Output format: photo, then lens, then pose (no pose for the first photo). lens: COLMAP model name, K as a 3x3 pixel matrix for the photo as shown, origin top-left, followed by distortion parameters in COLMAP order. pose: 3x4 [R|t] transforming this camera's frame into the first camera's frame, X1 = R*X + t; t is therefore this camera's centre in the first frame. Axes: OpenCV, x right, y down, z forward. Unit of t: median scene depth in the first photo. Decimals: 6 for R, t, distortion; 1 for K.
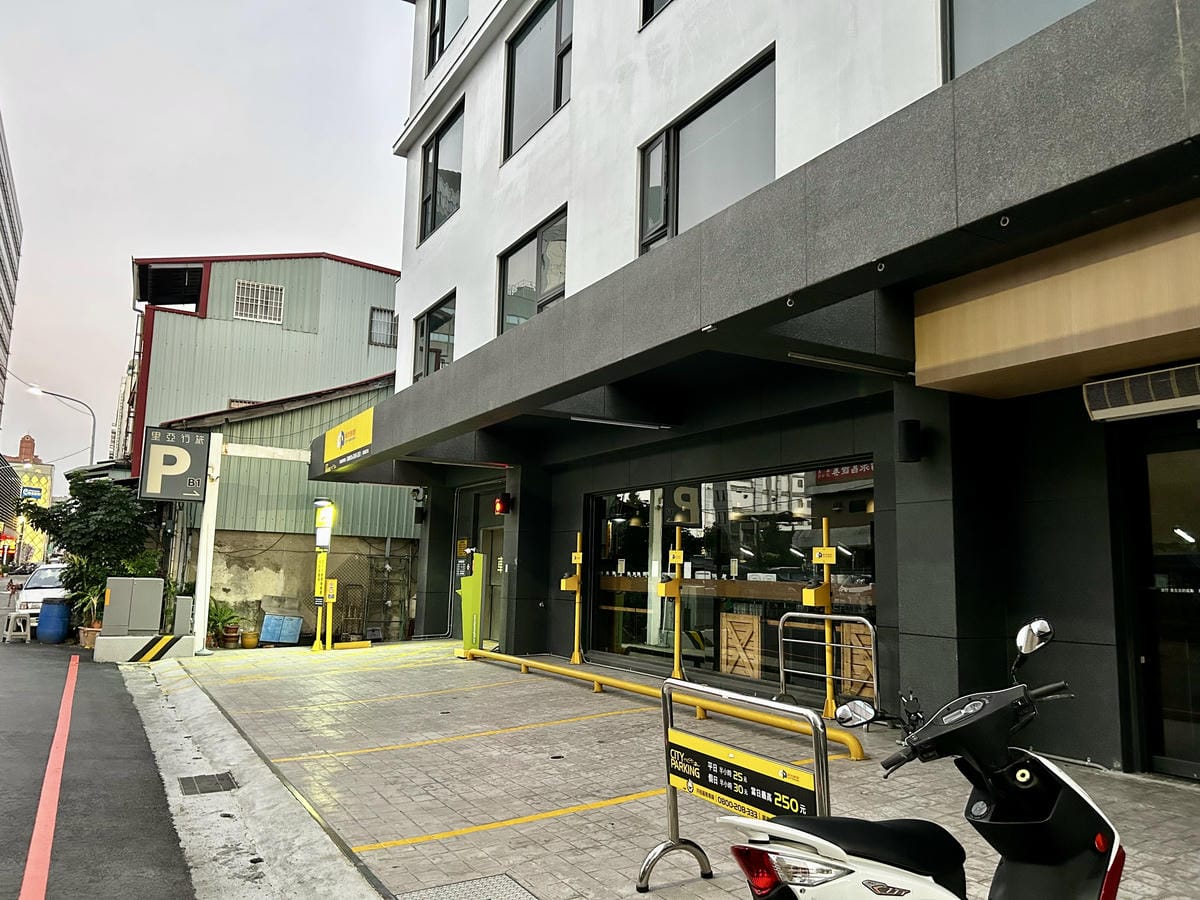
lens RADIAL K [[911.6, 0, 600.0], [0, 911.6, 450.0], [0, 0, 1]] dist [-0.001730, -0.002128]
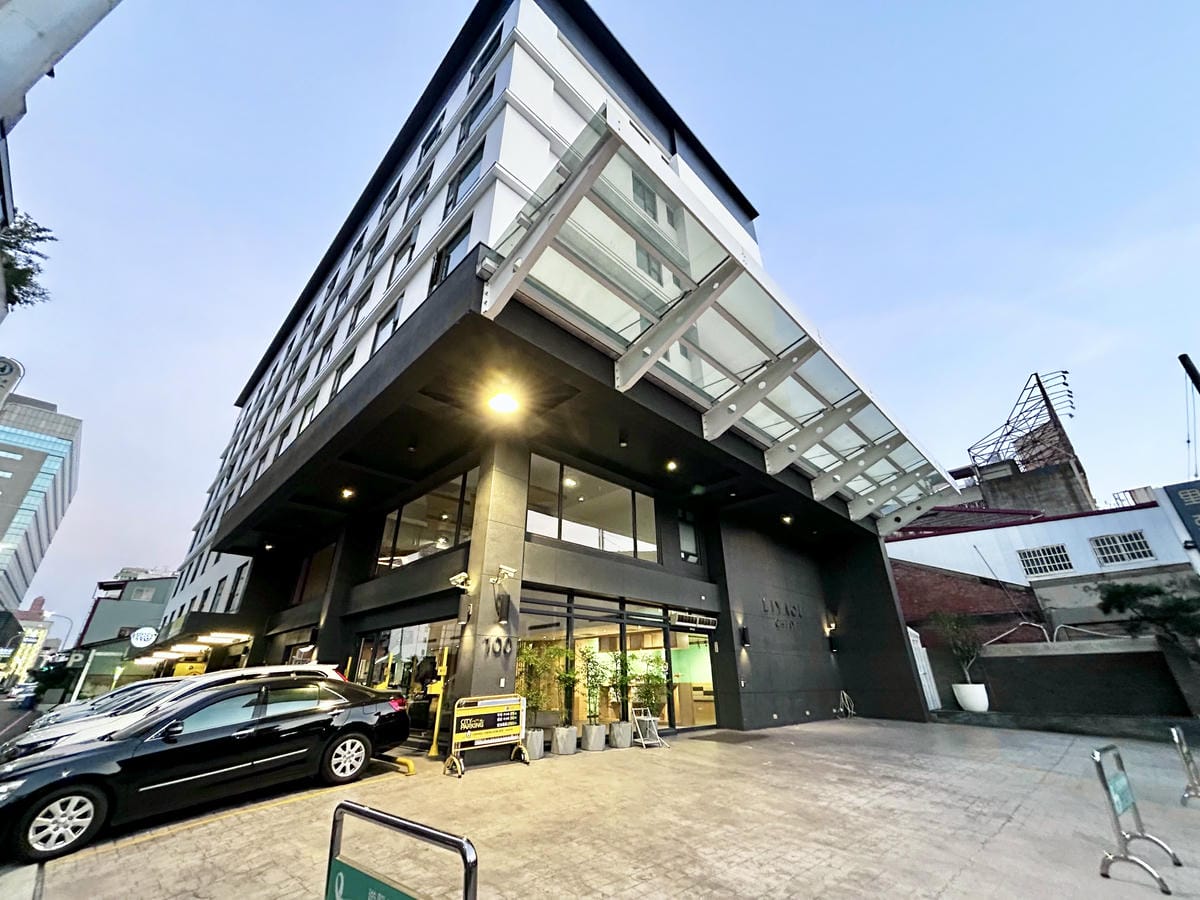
lens RADIAL K [[489.0, 0, 600.0], [0, 489.0, 450.0], [0, 0, 1]] dist [-0.001515, 0.000332]
pose [[0.963216, 0.092498, 0.252307, 1.149013], [-0.011300, 0.952004, -0.305876, -0.231305], [-0.268490, 0.291773, 0.918031, -1.911431]]
